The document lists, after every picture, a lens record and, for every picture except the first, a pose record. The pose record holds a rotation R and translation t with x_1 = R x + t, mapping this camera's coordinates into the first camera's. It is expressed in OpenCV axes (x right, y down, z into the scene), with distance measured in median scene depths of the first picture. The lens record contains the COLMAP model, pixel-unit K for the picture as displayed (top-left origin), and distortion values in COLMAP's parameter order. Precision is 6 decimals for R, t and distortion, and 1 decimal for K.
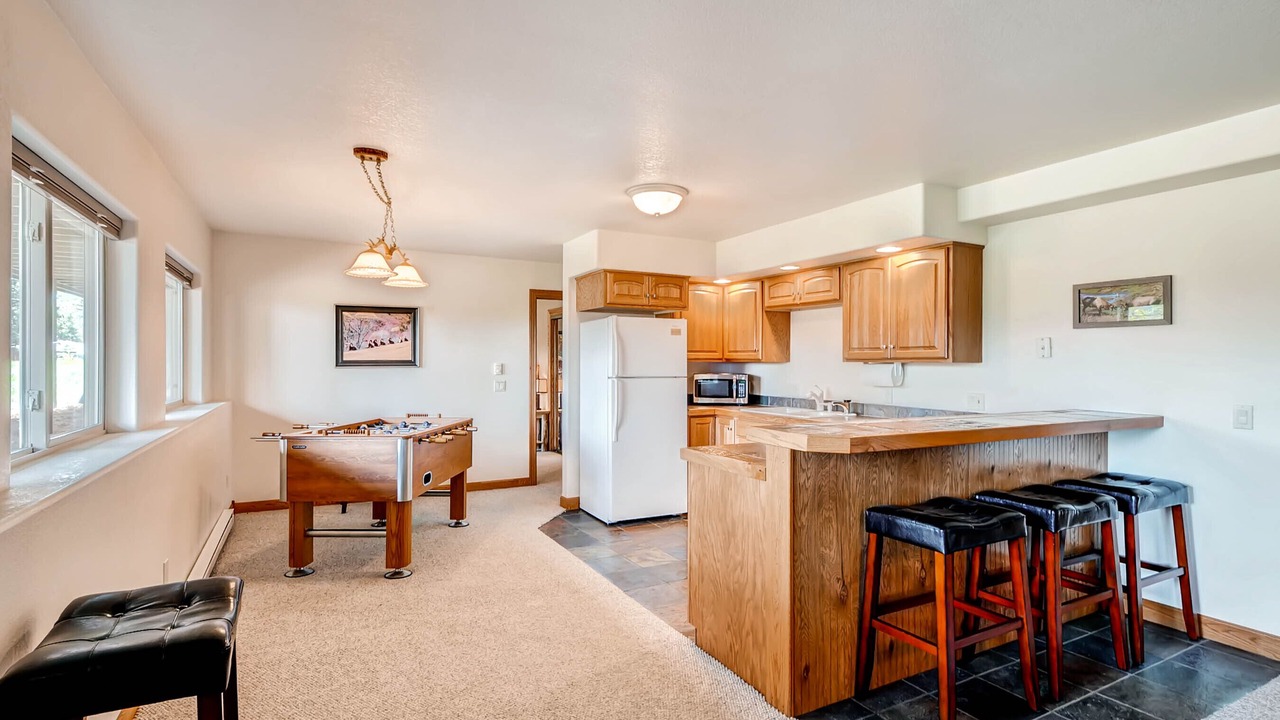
lens RADIAL K [[620.7, 0, 641.9], [0, 620.7, 357.2], [0, 0, 1]] dist [0.025940, 0.000243]
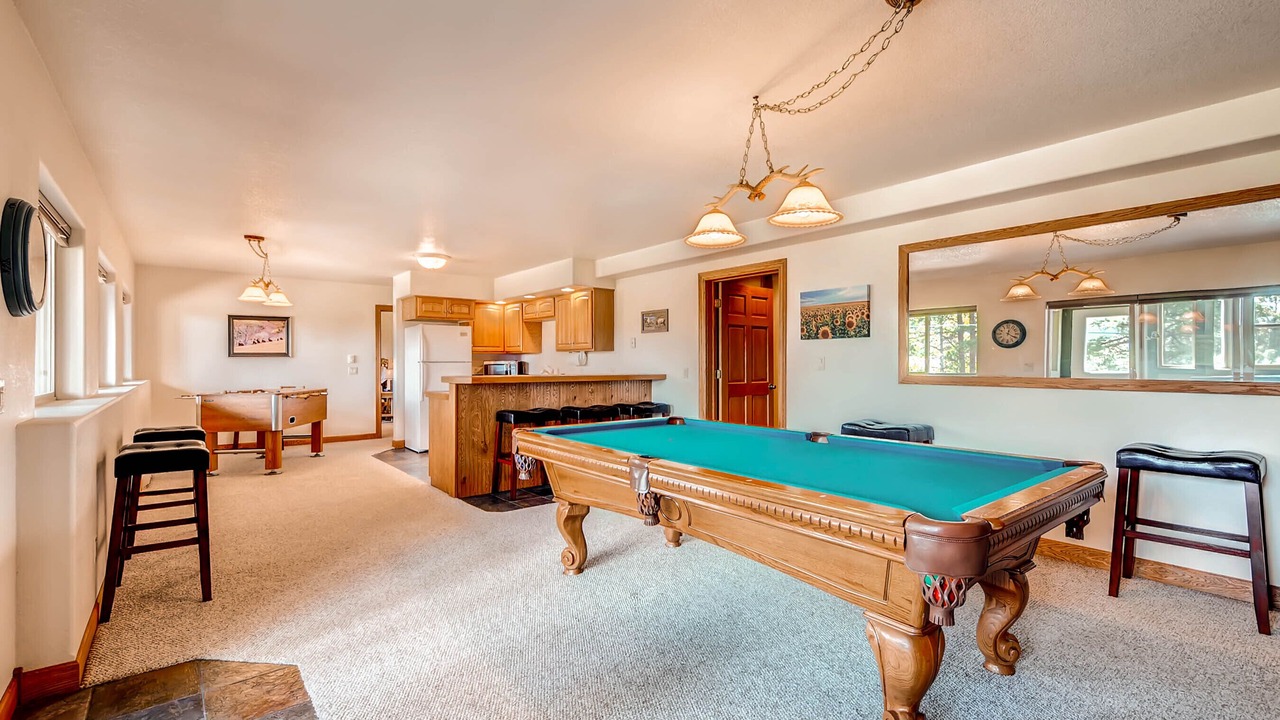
lens RADIAL K [[550.4, 0, 637.0], [0, 550.4, 359.3], [0, 0, 1]] dist [0.003265, -0.002050]
pose [[0.980803, -0.004300, 0.194956, 0.221638], [0.003605, 0.999986, 0.003921, 0.021249], [-0.194970, -0.003143, 0.980804, -0.508555]]
